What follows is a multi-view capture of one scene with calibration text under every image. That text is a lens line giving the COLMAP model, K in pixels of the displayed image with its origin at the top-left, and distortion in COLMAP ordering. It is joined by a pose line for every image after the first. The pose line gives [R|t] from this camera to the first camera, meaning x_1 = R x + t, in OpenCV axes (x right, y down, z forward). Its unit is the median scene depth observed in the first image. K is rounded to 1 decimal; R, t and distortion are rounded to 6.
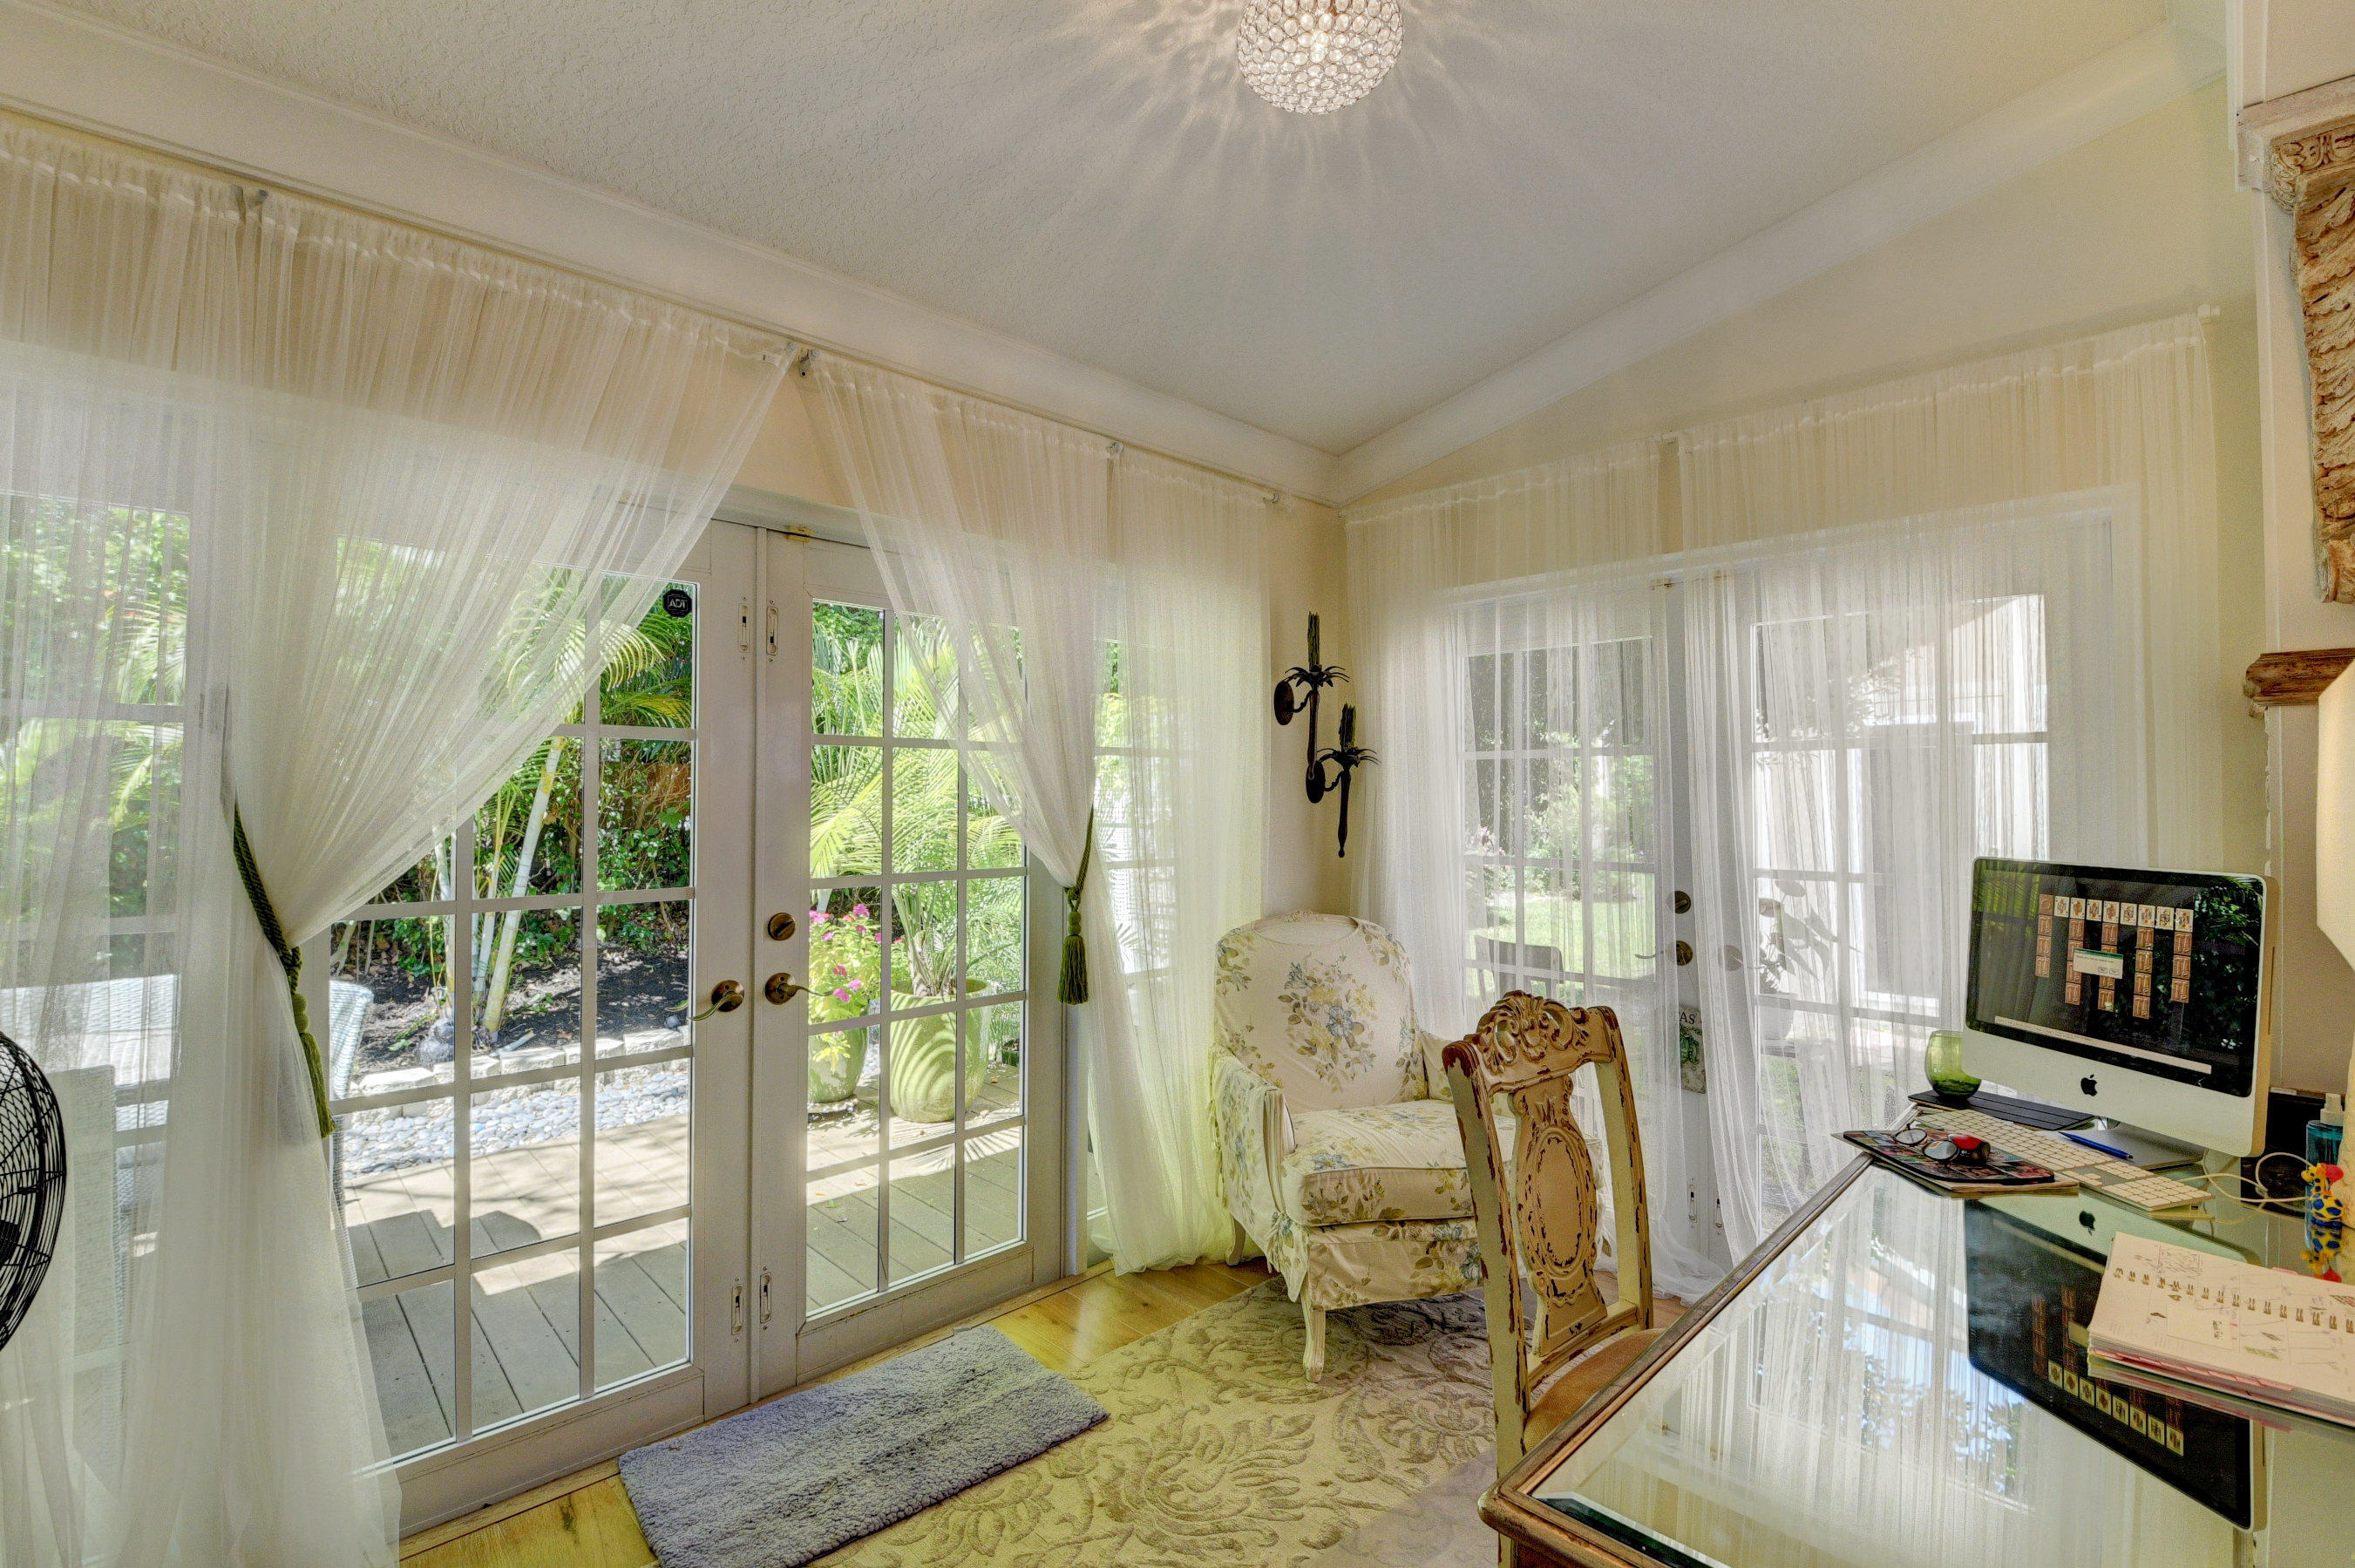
lens RADIAL K [[1042.5, 0, 1177.5], [0, 1042.5, 784.0], [0, 0, 1]] dist [-0.022240, -0.001482]
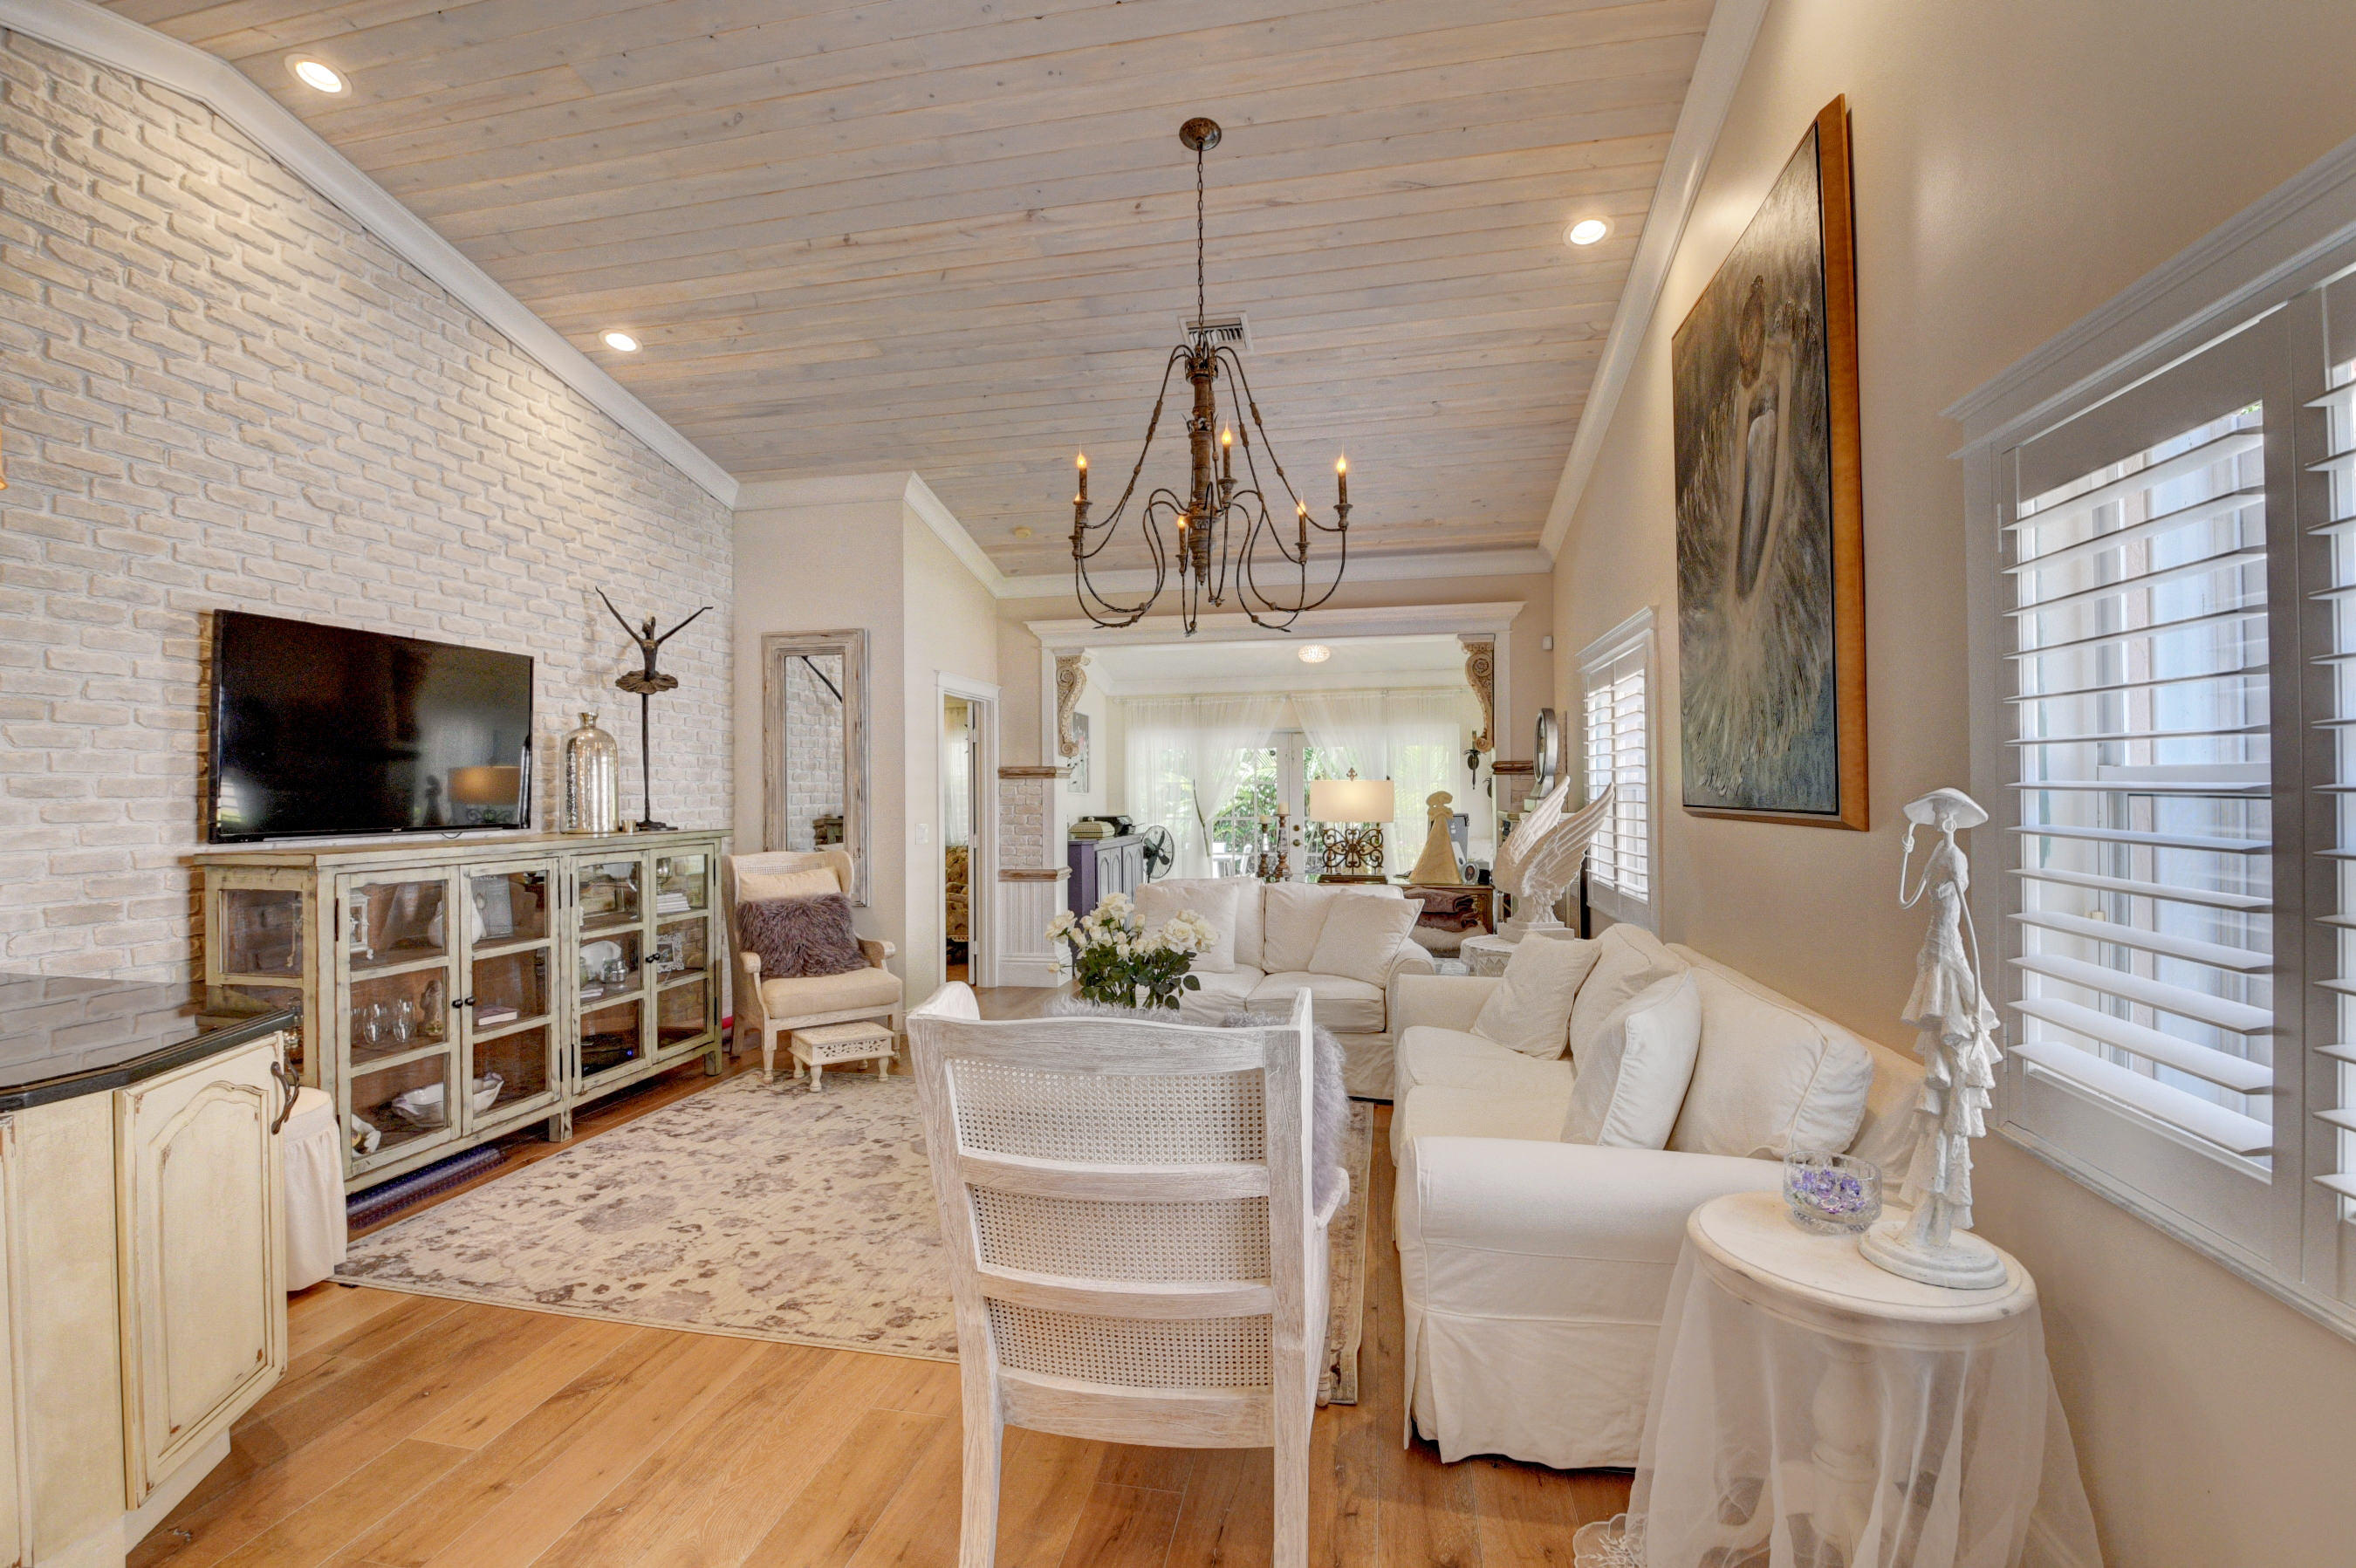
lens RADIAL K [[1032.6, 0, 1178.0], [0, 1032.6, 784.0], [0, 0, 1]] dist [-0.000725, -0.000458]
pose [[0.568484, -0.008848, -0.822646, 3.380577], [0.015511, 0.999880, -0.000036, -0.054280], [0.822548, -0.012739, 0.568553, -2.136778]]
